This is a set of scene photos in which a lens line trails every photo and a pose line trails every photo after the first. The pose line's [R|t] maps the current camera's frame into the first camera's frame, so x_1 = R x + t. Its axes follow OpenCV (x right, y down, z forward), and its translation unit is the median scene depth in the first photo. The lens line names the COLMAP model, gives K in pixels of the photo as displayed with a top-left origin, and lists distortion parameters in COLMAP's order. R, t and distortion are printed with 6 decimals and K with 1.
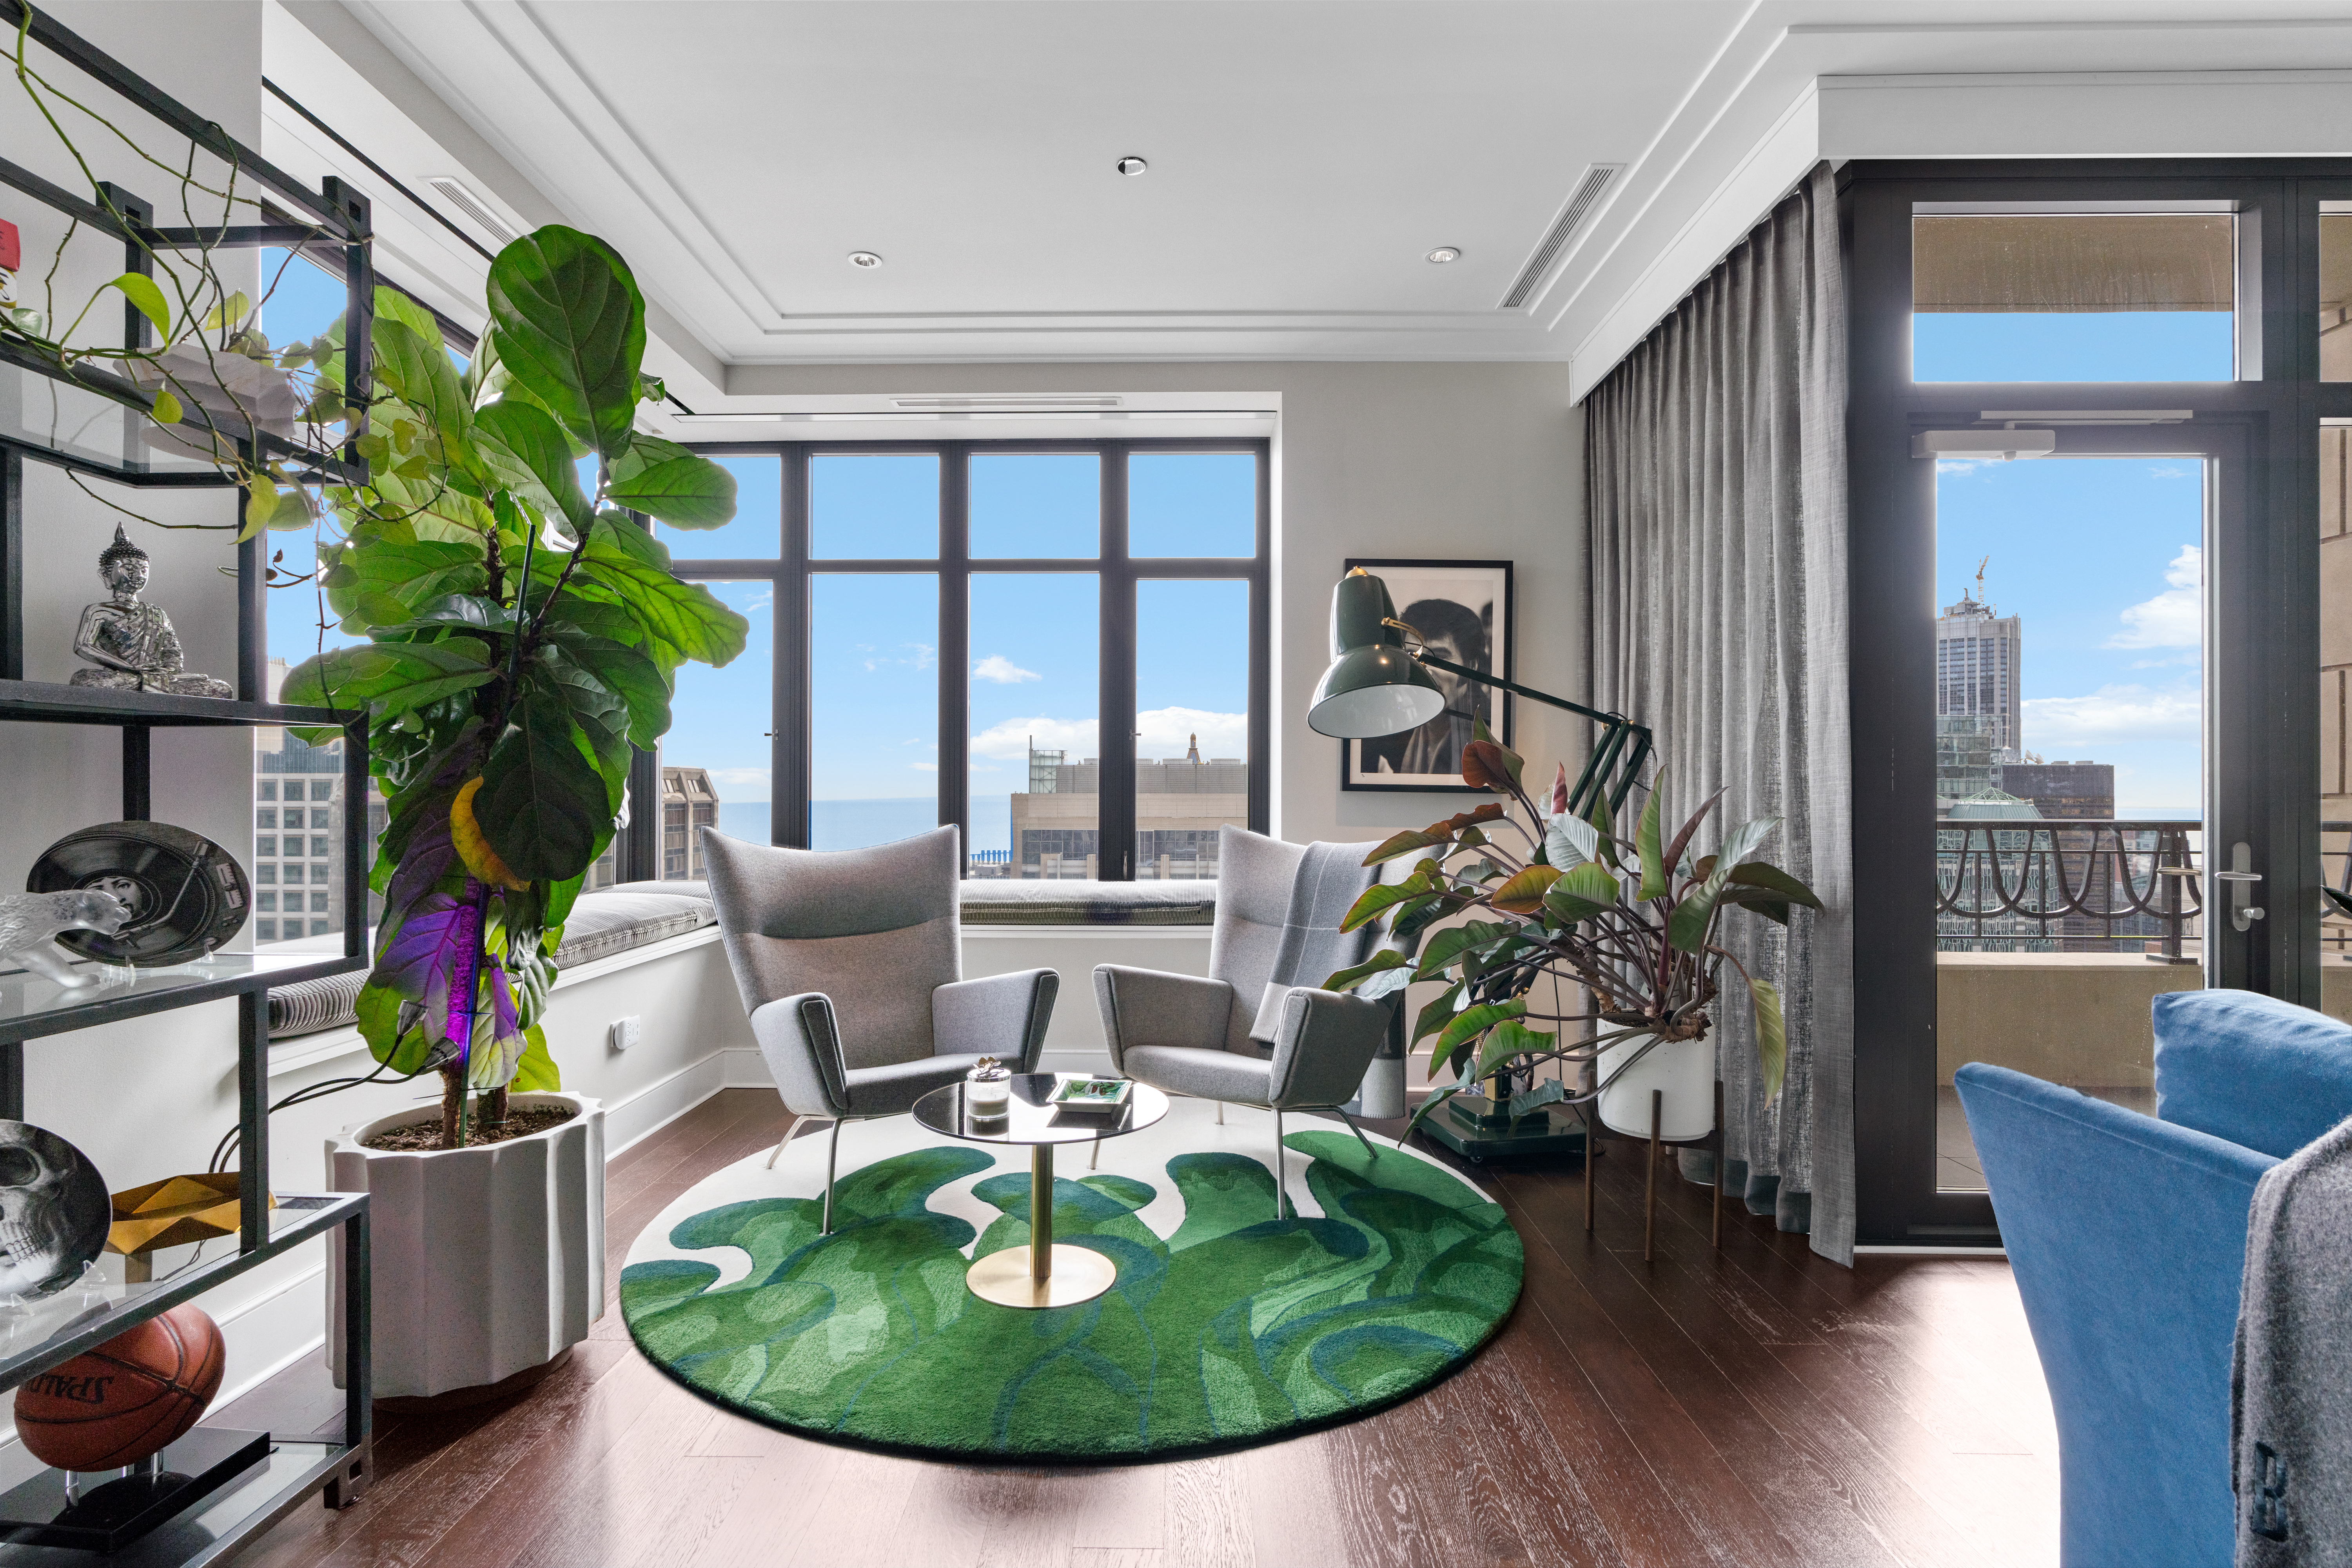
lens RADIAL K [[1166.5, 0, 1178.8], [0, 1166.5, 790.5], [0, 0, 1]] dist [-0.004334, 0.001576]
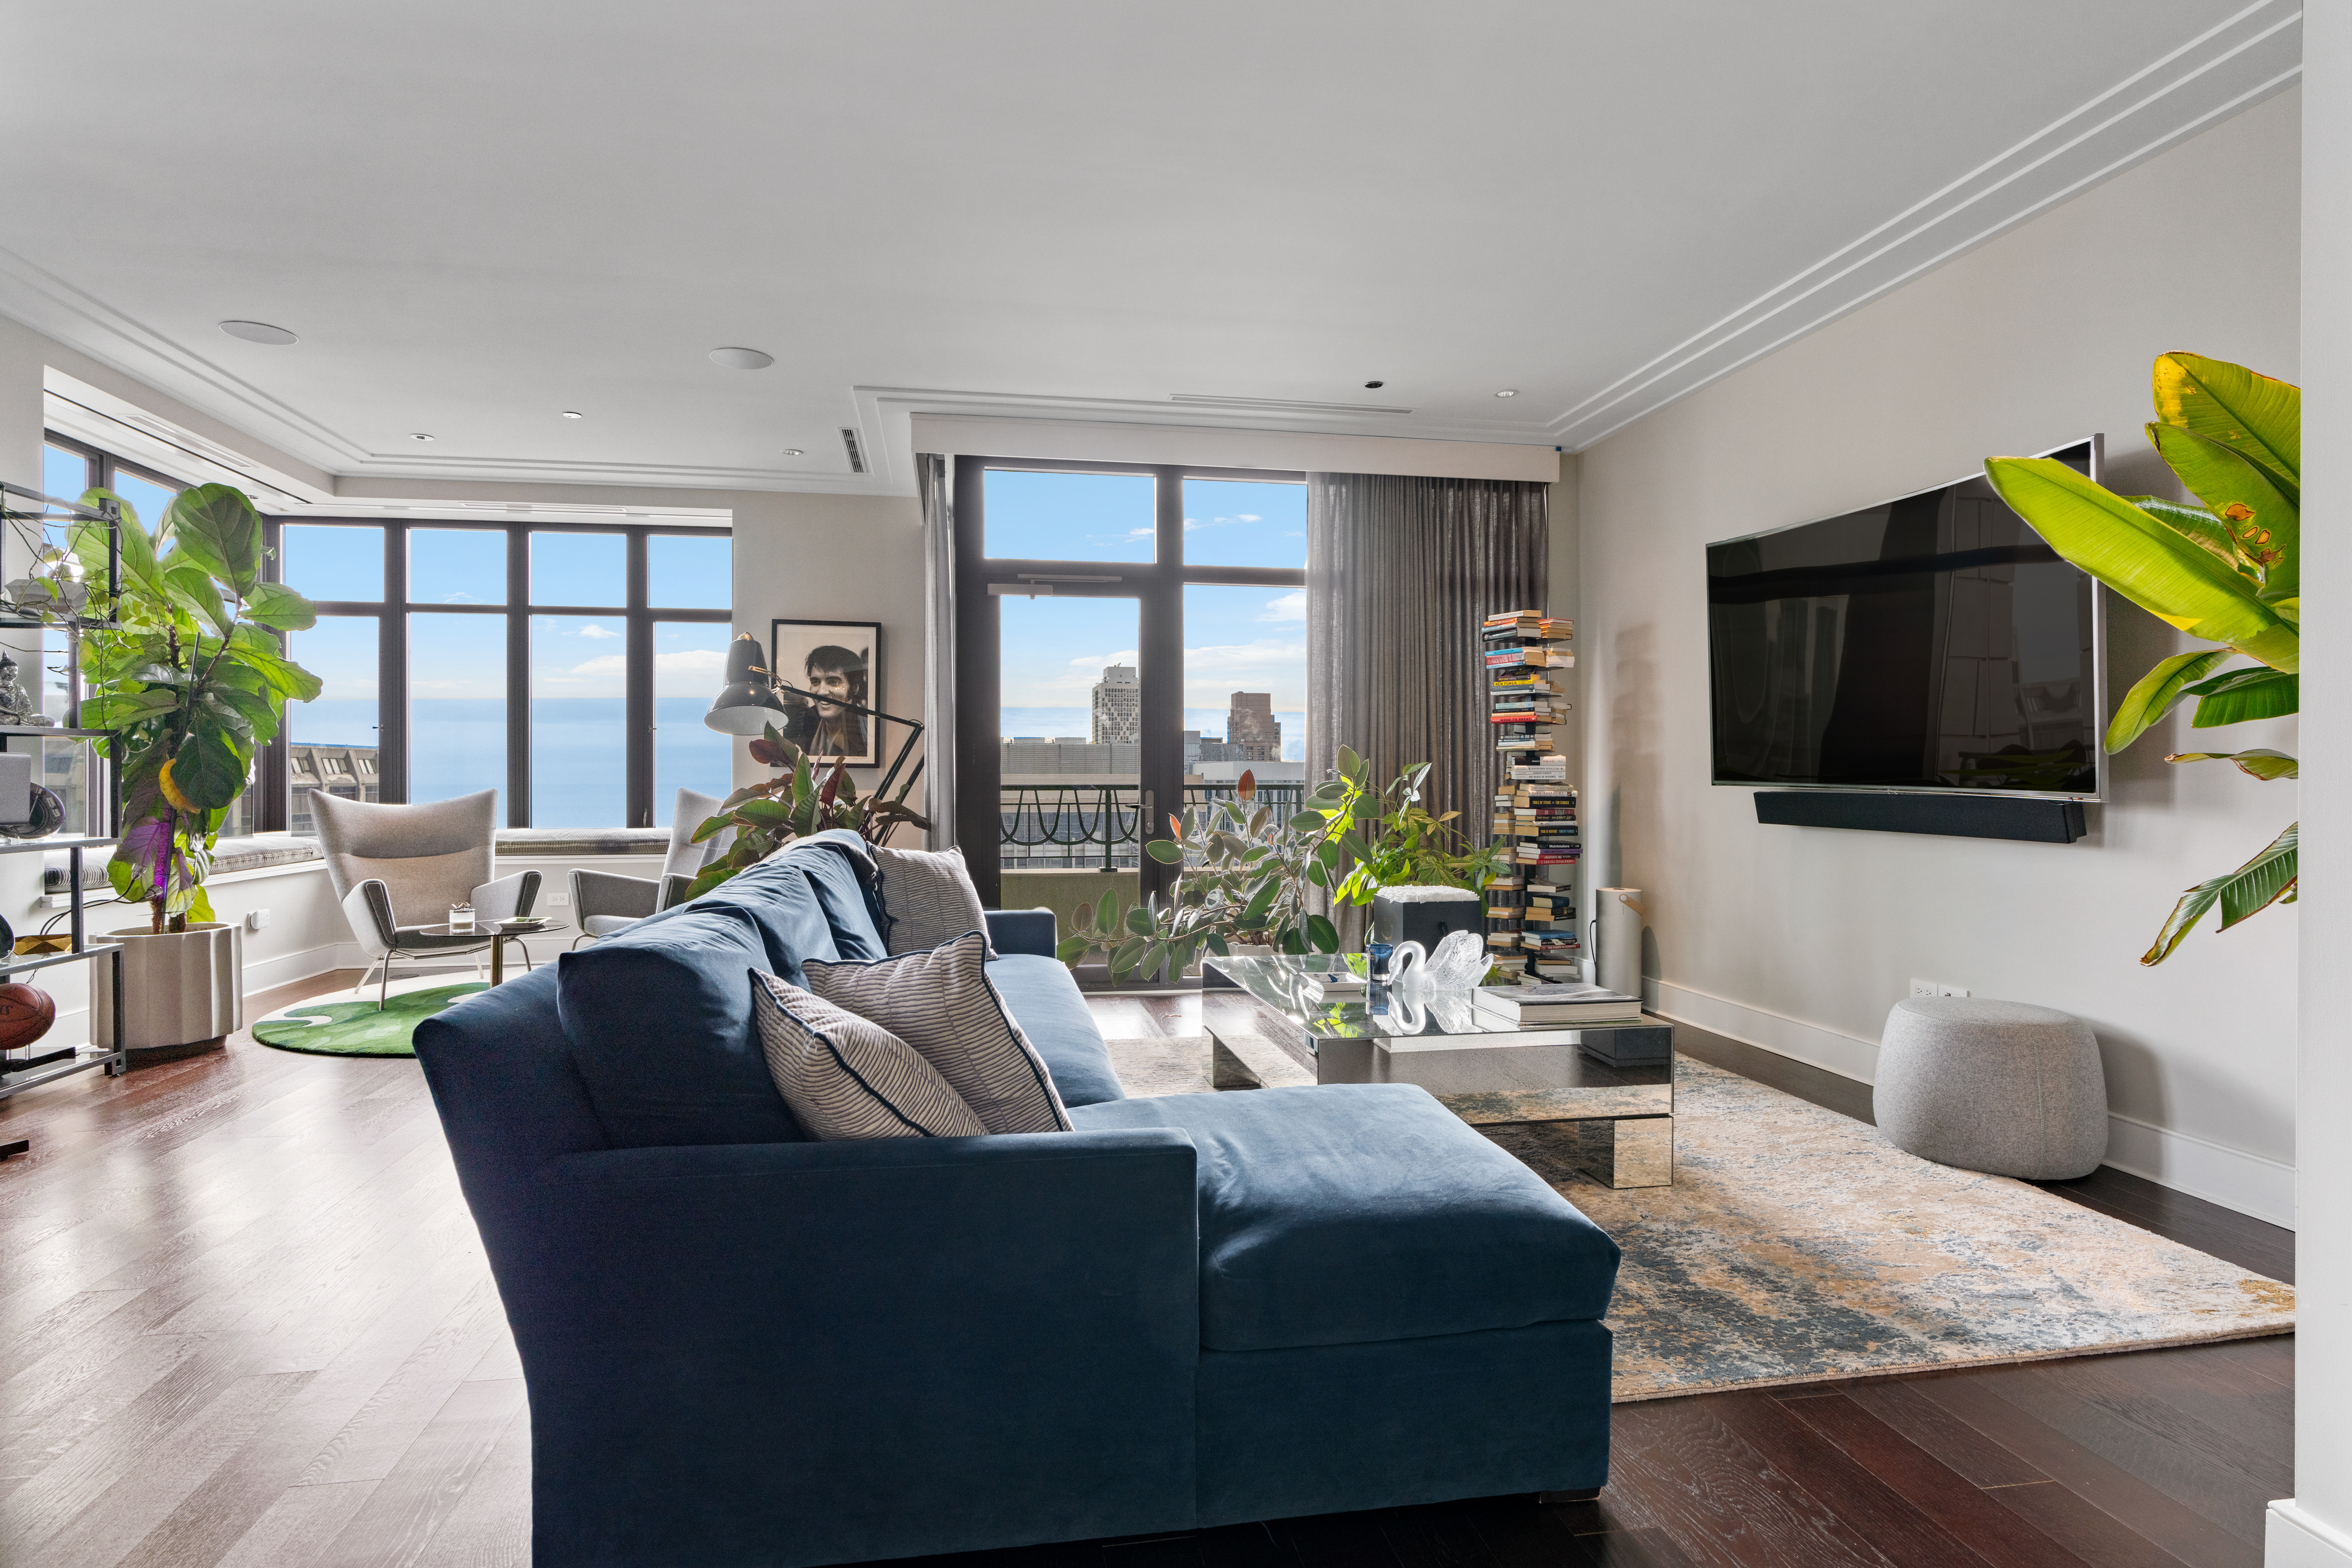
lens RADIAL K [[1249.3, 0, 1174.9], [0, 1249.3, 782.7], [0, 0, 1]] dist [0.002407, 0.000071]
pose [[0.984669, -0.002510, 0.174418, 0.381671], [0.001120, 0.999967, 0.008069, 0.008321], [-0.174432, -0.007750, 0.984639, -0.746263]]
